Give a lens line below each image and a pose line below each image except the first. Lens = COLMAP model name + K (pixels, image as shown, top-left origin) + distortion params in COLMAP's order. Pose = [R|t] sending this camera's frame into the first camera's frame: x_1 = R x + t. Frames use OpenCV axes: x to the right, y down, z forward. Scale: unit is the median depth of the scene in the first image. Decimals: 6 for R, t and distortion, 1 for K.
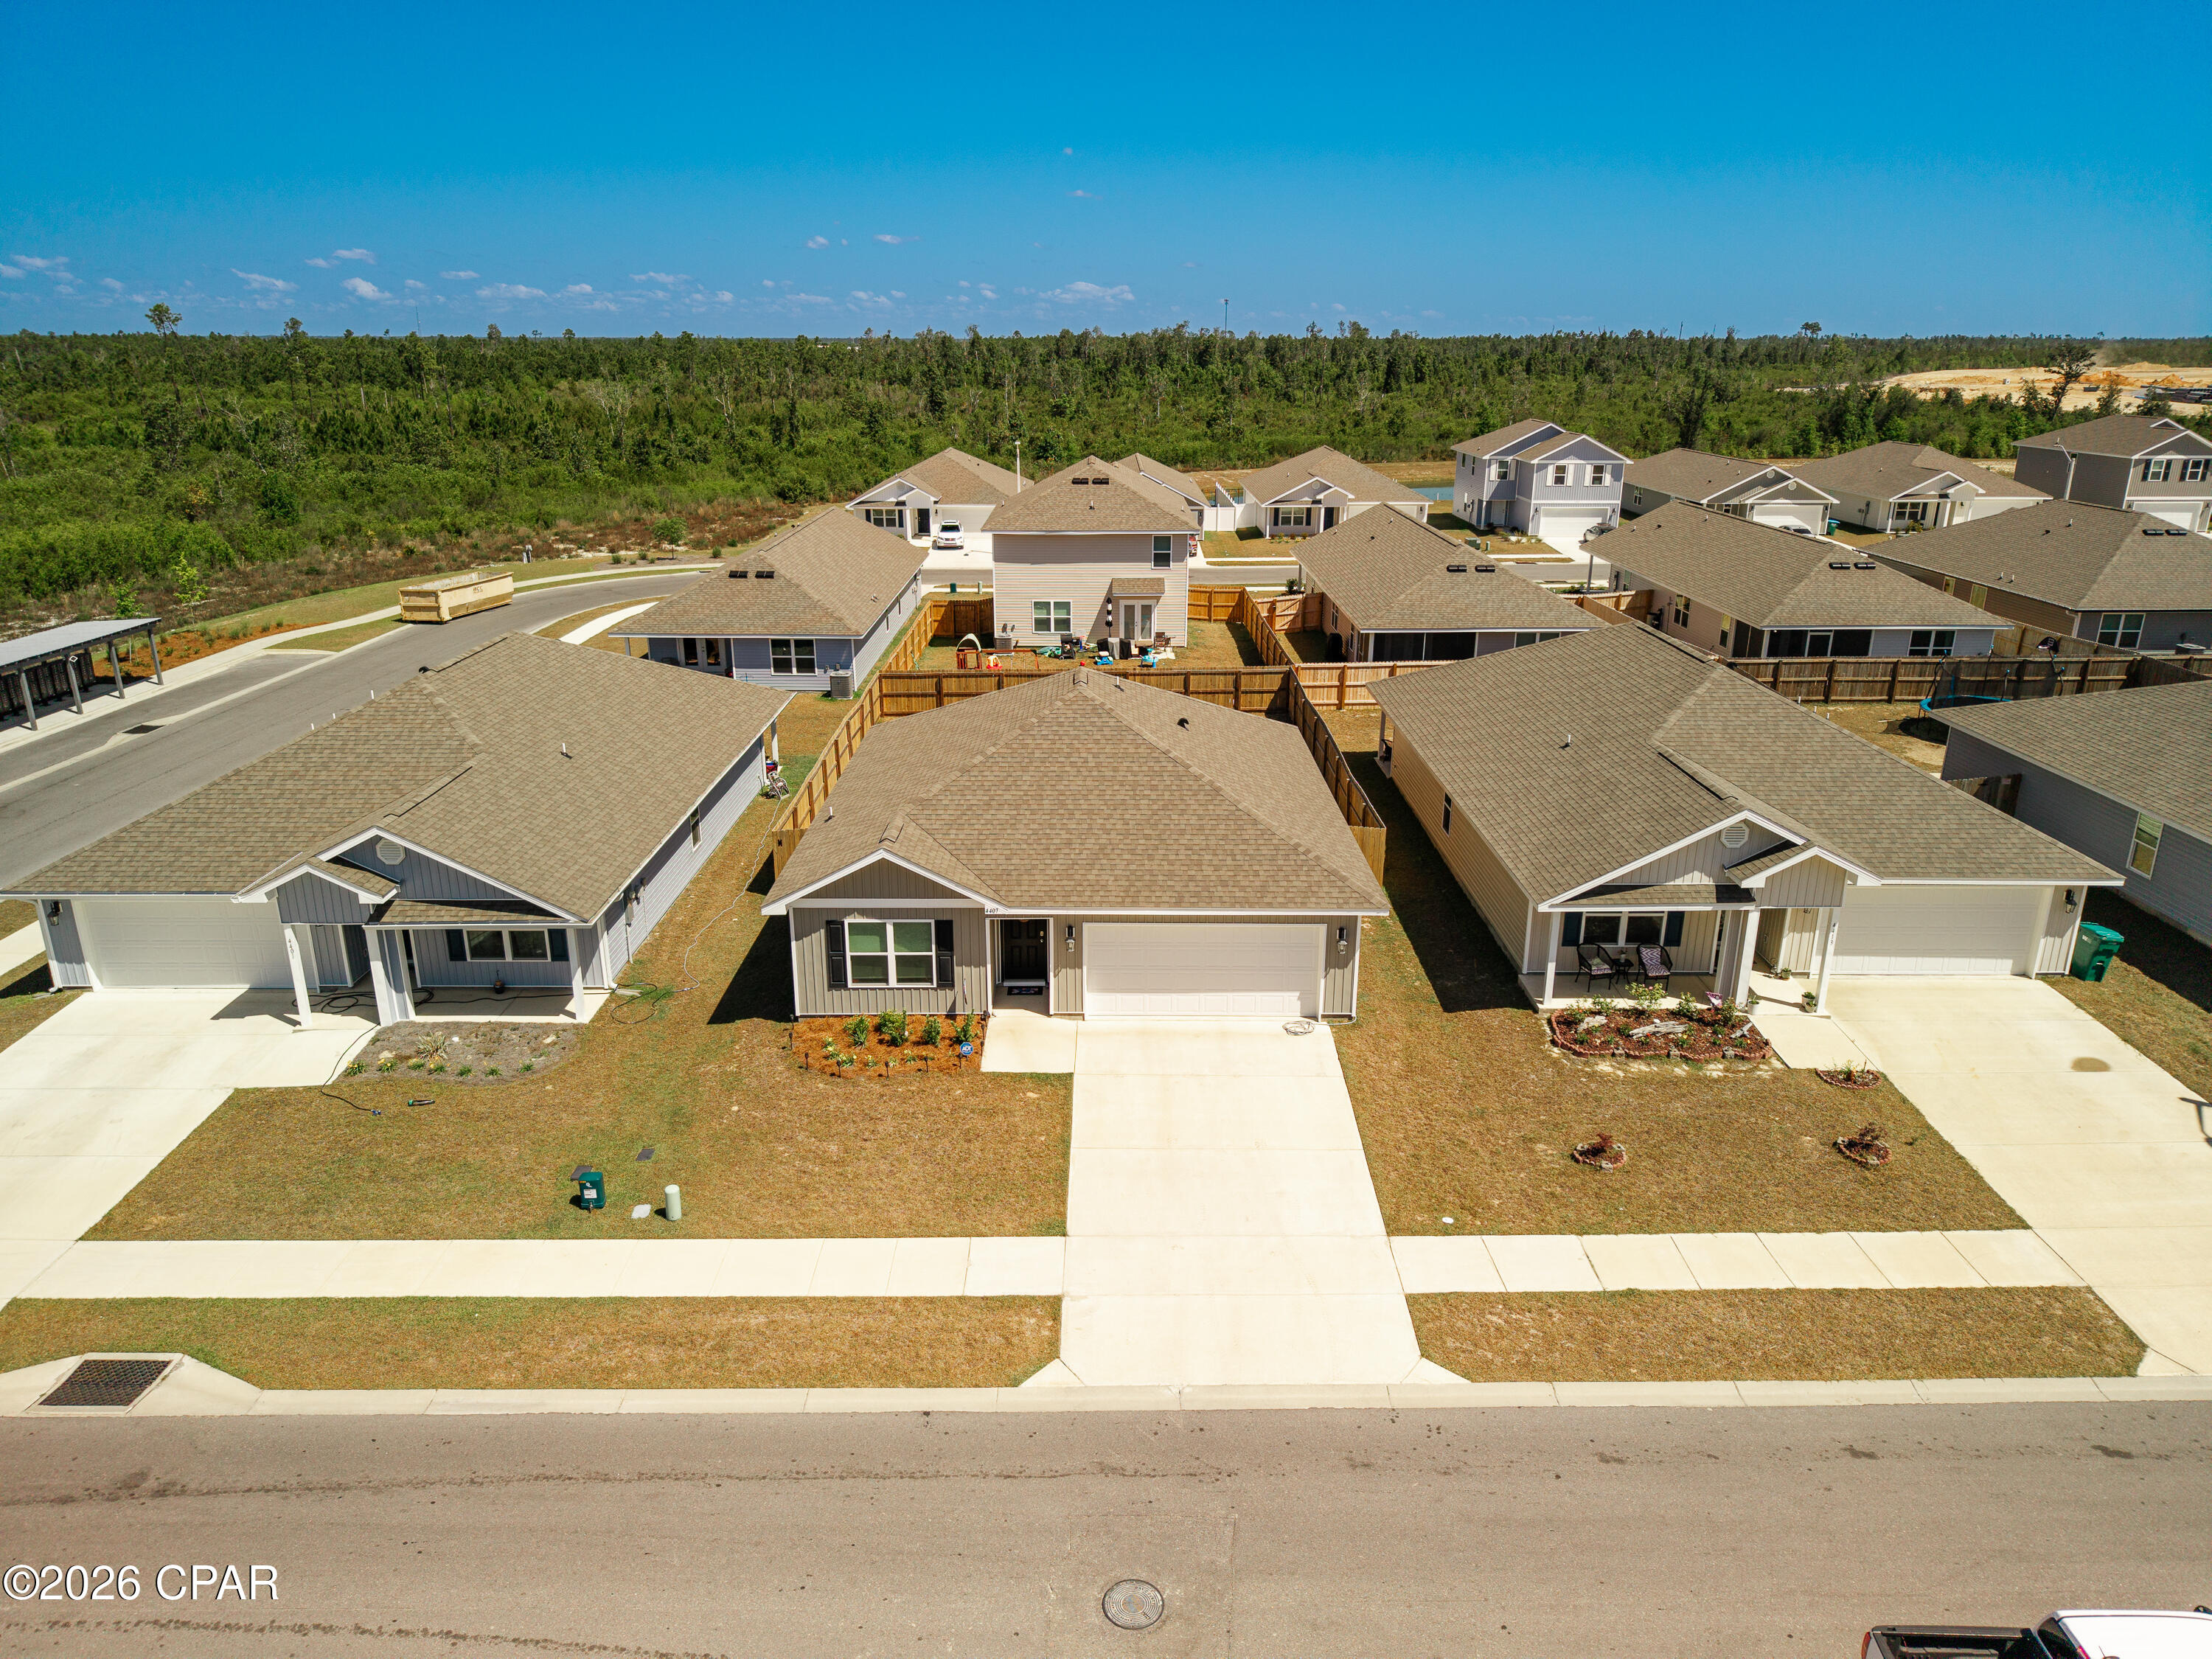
lens RADIAL K [[1544.9, 0, 1105.0], [0, 1544.9, 827.0], [0, 0, 1]] dist [0.006884, -0.004434]
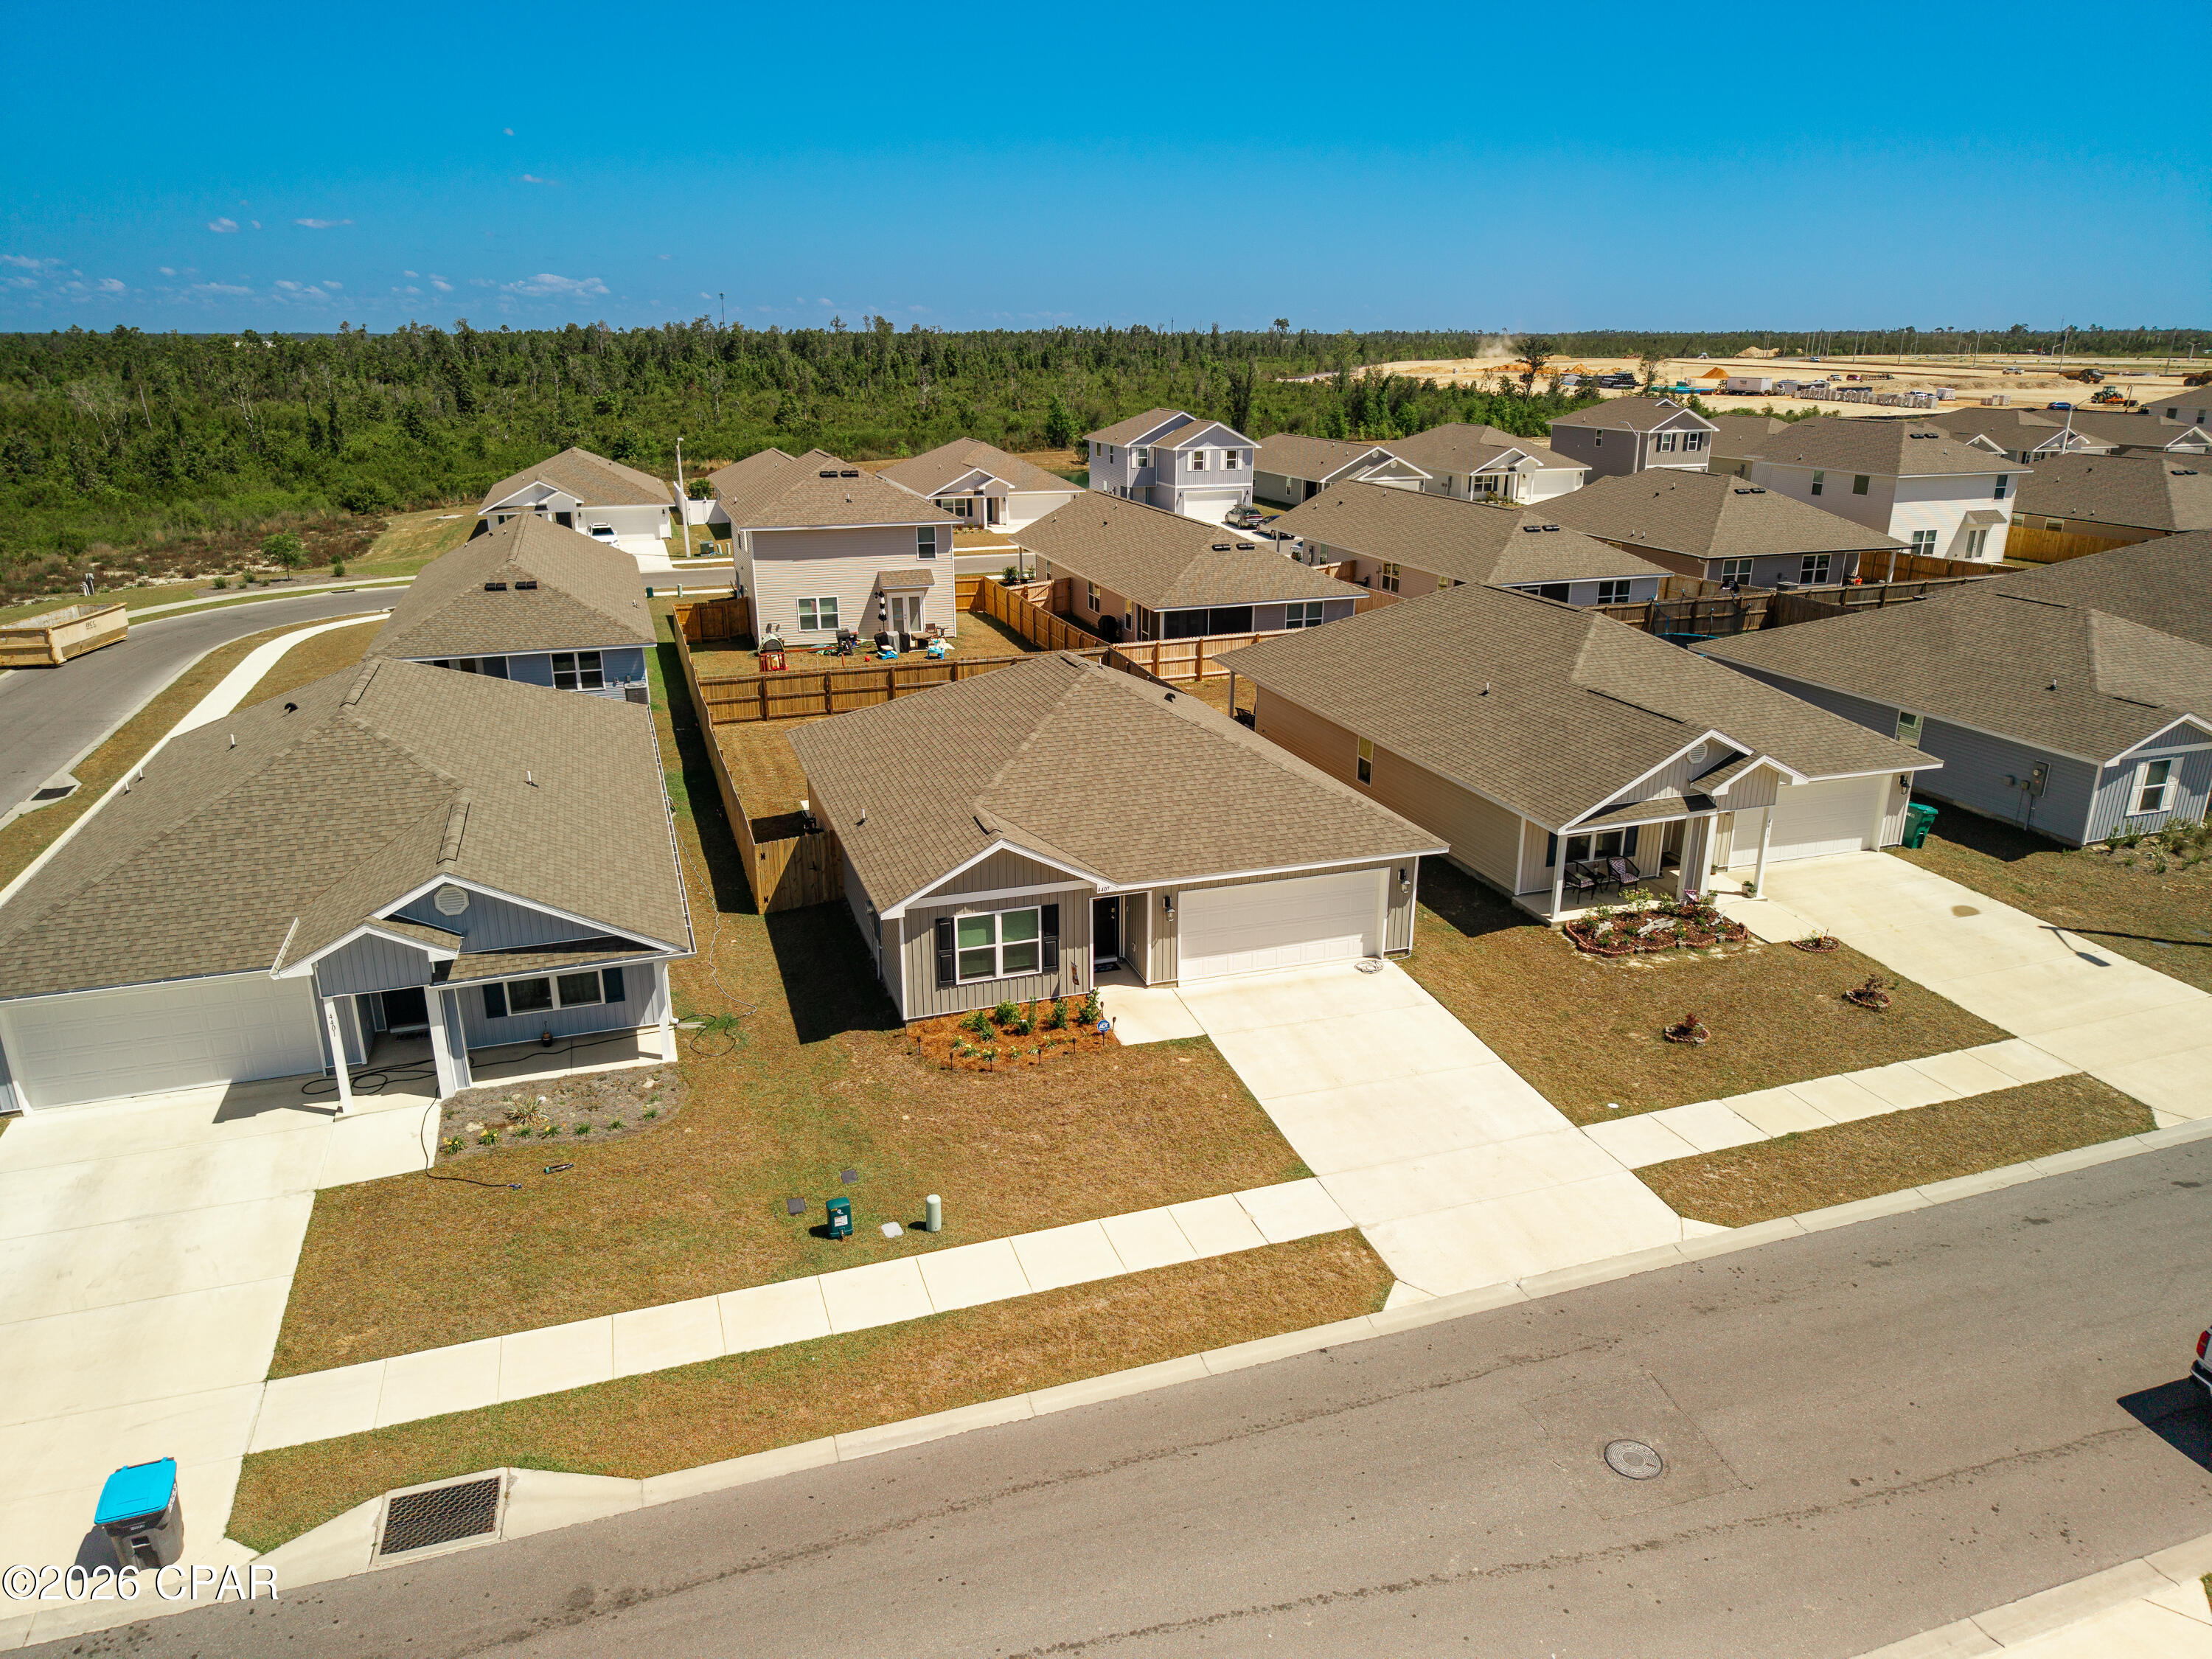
lens RADIAL K [[1544.9, 0, 1105.6], [0, 1544.9, 835.0], [0, 0, 1]] dist [0.006884, -0.004434]
pose [[0.943960, -0.102341, 0.313791, -0.362987], [0.100112, 0.994704, 0.023254, -0.004490], [-0.314510, 0.009463, 0.949207, 0.033123]]
